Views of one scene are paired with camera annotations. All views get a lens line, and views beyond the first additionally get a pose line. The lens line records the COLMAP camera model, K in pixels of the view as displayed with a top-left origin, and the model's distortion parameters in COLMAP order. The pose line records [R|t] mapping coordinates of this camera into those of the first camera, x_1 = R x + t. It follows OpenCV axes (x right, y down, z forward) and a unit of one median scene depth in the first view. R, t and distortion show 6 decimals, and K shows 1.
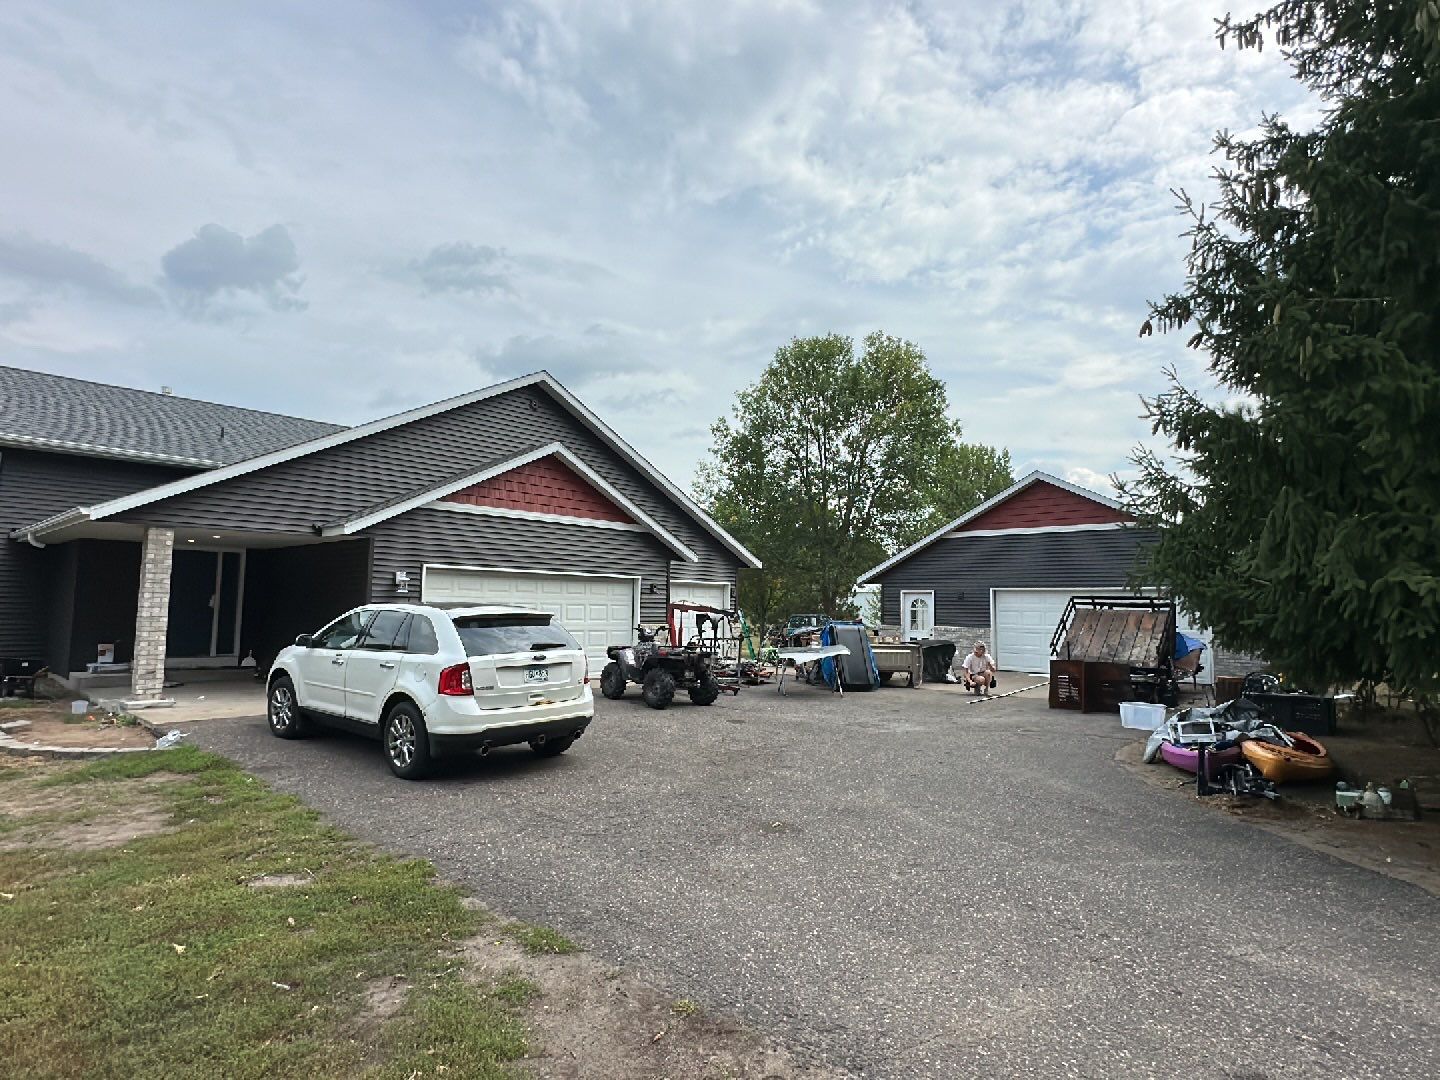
lens RADIAL K [[729.8, 0, 720.0], [0, 729.8, 540.0], [0, 0, 1]] dist [-0.004963, -0.001145]
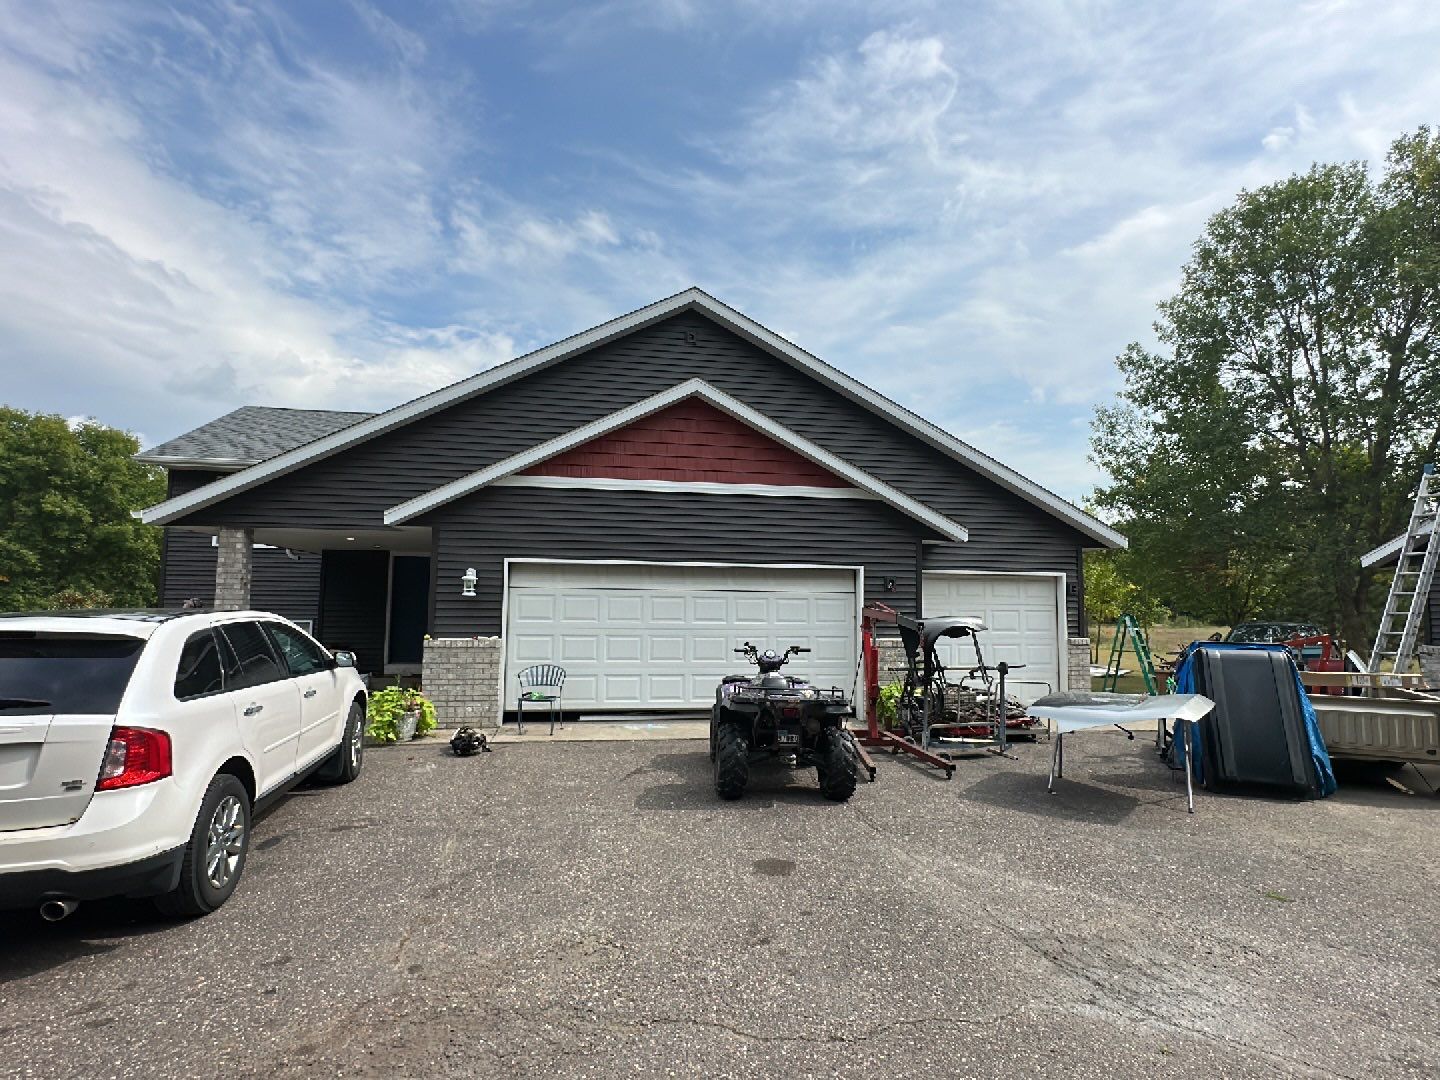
lens RADIAL K [[729.8, 0, 720.0], [0, 729.8, 540.0], [0, 0, 1]] dist [-0.004963, -0.001145]
pose [[0.799403, -0.064606, -0.597312, 0.166061], [0.057496, 0.997865, -0.030981, 0.035796], [0.598038, -0.009576, 0.801410, 0.364631]]
